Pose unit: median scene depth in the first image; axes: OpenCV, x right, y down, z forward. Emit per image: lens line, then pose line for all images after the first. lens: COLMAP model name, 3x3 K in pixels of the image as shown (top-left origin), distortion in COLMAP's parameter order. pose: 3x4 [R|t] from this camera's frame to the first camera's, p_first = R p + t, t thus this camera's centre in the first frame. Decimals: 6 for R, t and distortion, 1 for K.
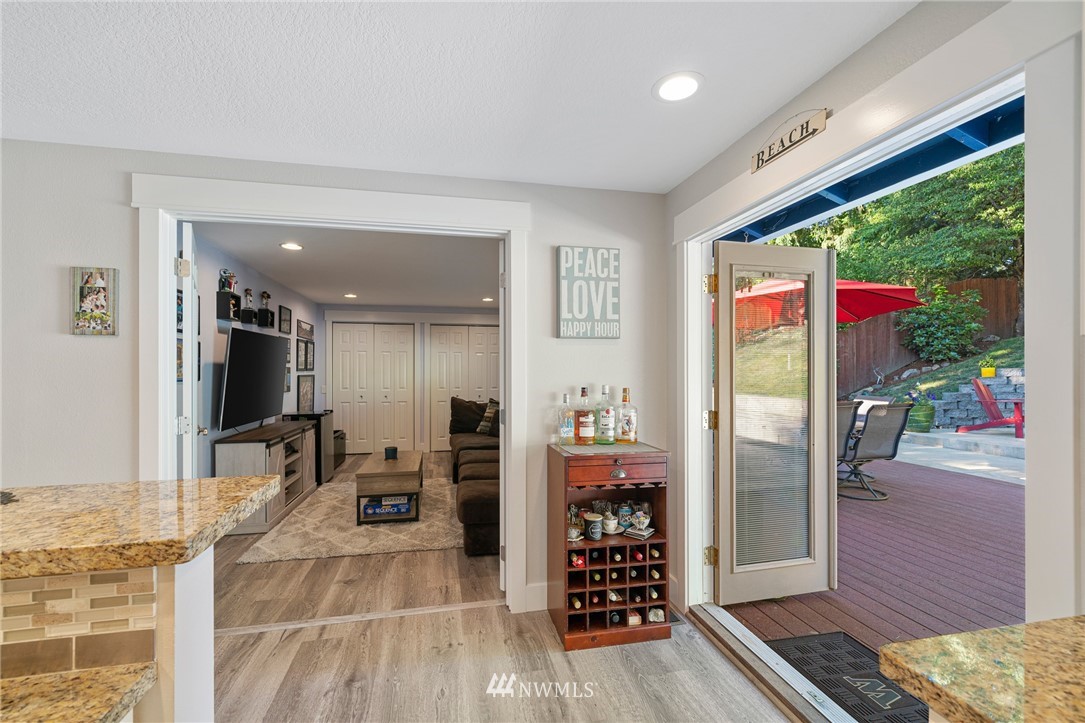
lens RADIAL K [[459.7, 0, 534.2], [0, 459.7, 368.8], [0, 0, 1]] dist [0.001679, 0.000019]
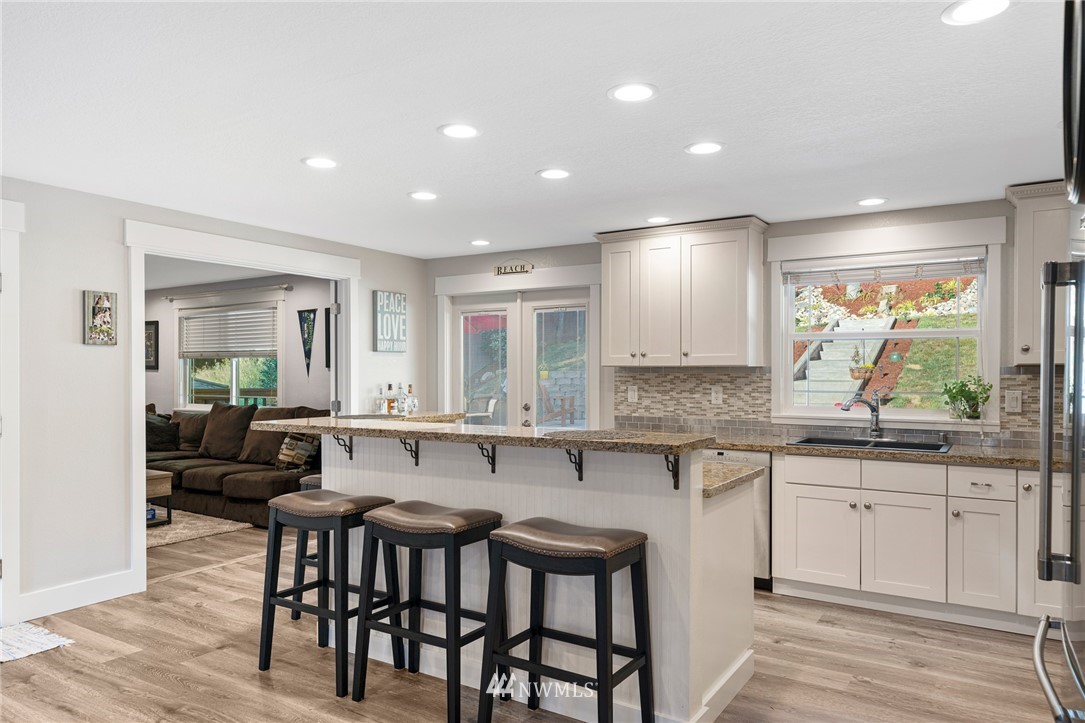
lens RADIAL K [[731.5, 0, 533.4], [0, 731.5, 374.5], [0, 0, 1]] dist [0.004642, 0.002900]
pose [[0.702196, 0.000120, 0.711984, -1.286925], [-0.004276, 0.999983, 0.004048, -0.003909], [-0.711971, -0.005887, 0.702184, -1.047026]]
